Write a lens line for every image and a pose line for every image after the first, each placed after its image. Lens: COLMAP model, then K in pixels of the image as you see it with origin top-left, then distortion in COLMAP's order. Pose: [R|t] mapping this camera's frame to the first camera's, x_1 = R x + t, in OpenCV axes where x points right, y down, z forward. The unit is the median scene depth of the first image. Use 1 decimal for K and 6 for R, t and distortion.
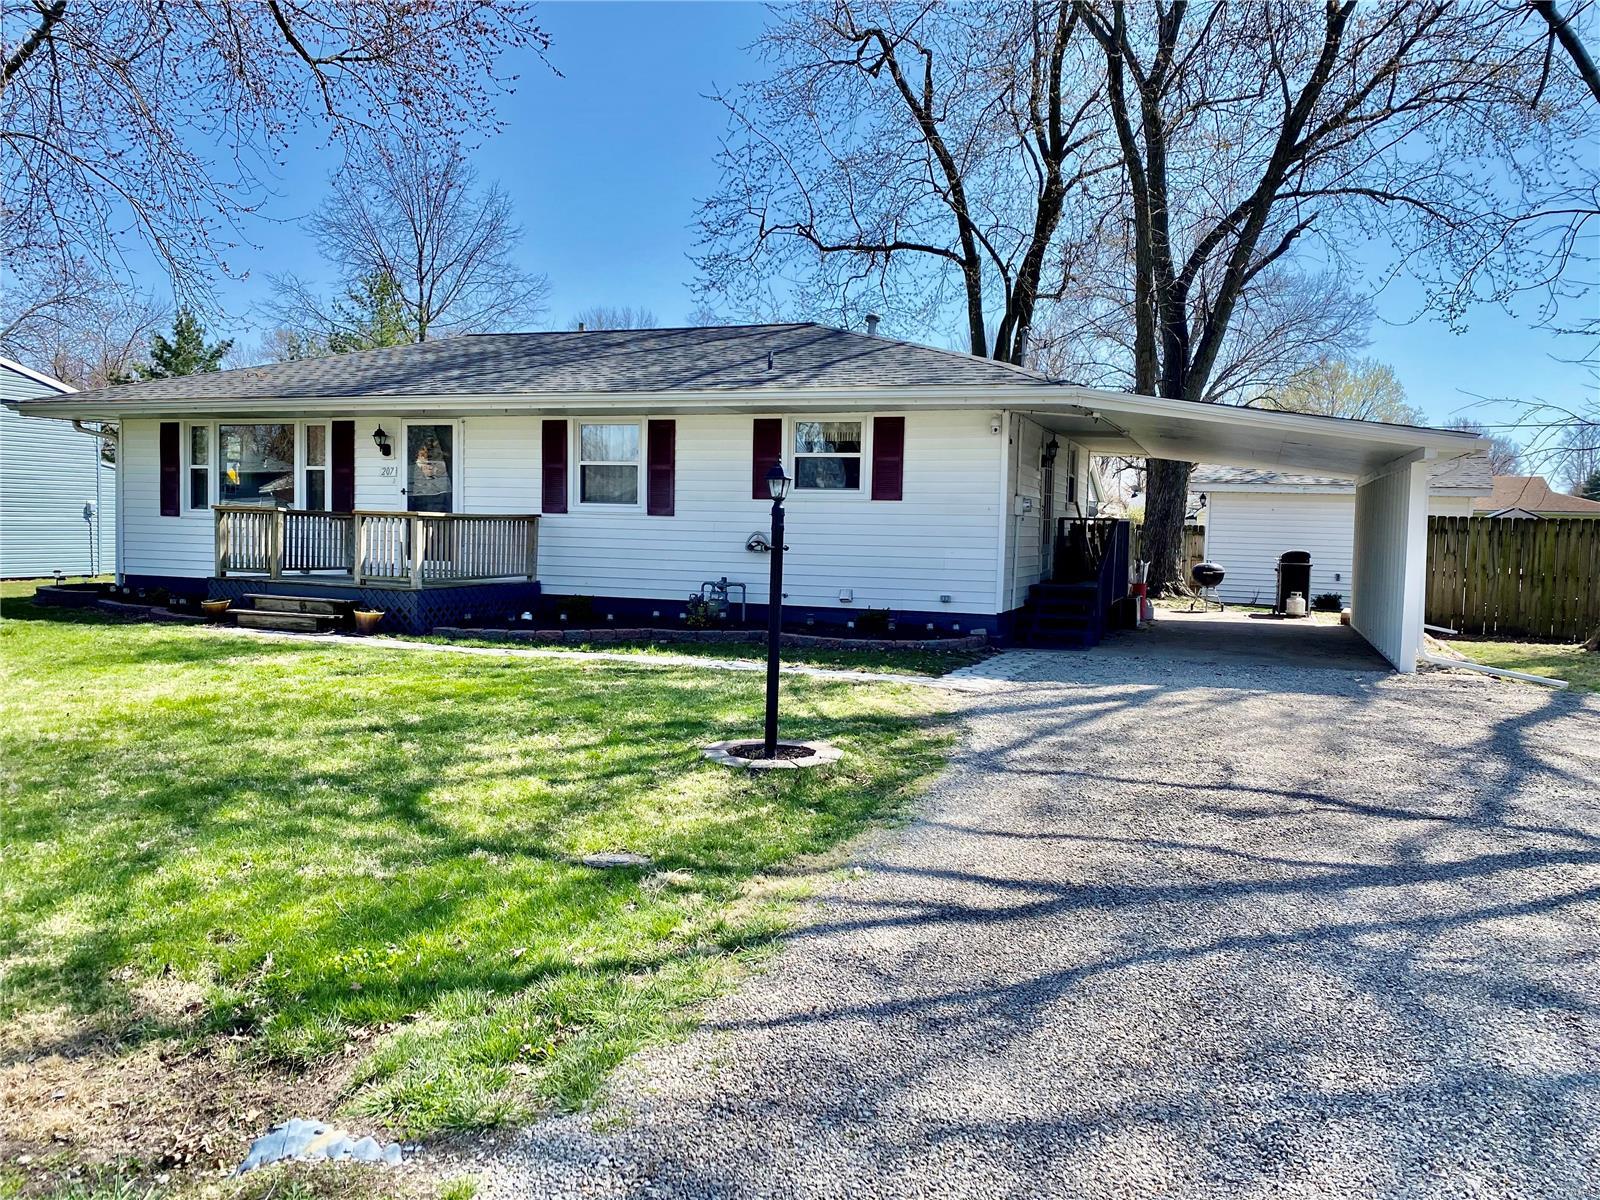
lens RADIAL K [[1206.2, 0, 800.7], [0, 1206.2, 587.8], [0, 0, 1]] dist [0.034141, -0.005941]
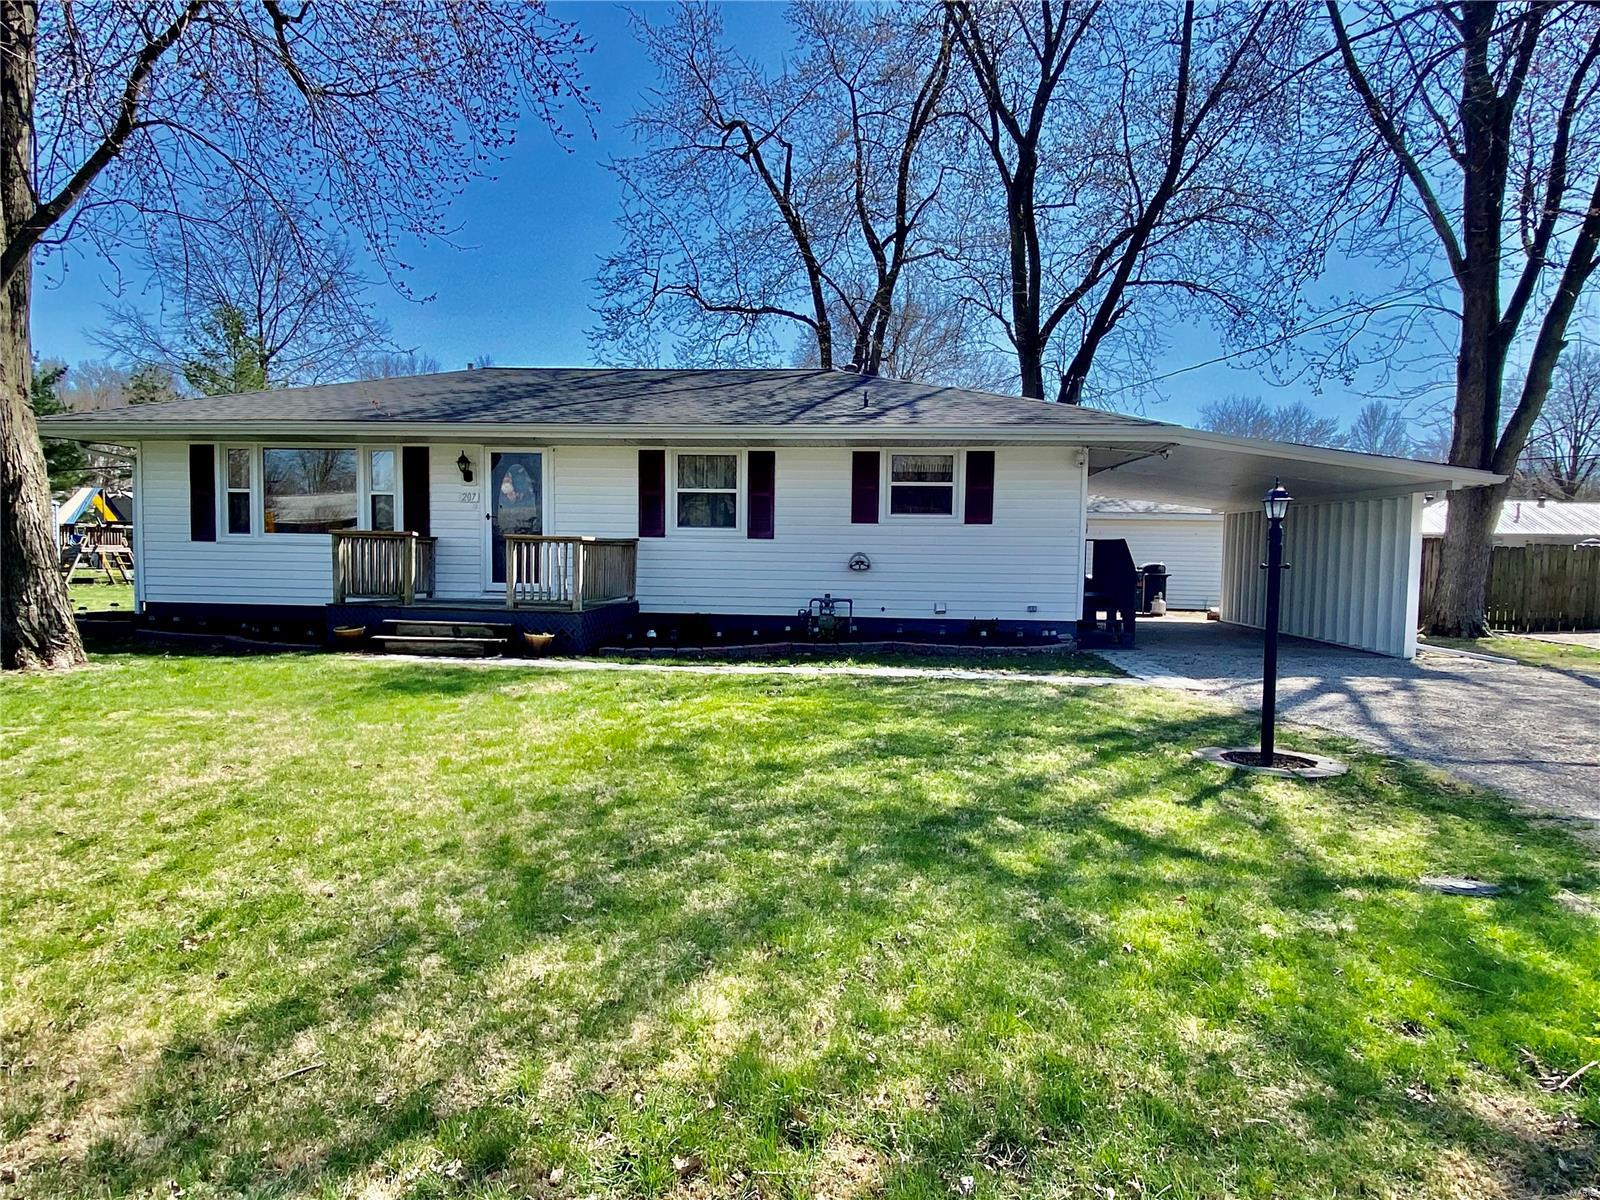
lens RADIAL K [[983.7, 0, 799.8], [0, 983.7, 614.8], [0, 0, 1]] dist [0.035744, 0.000531]
pose [[0.966391, -0.024671, 0.255888, -0.301522], [0.020322, 0.999601, 0.019628, -0.007190], [-0.256271, -0.013769, 0.966507, 0.122116]]
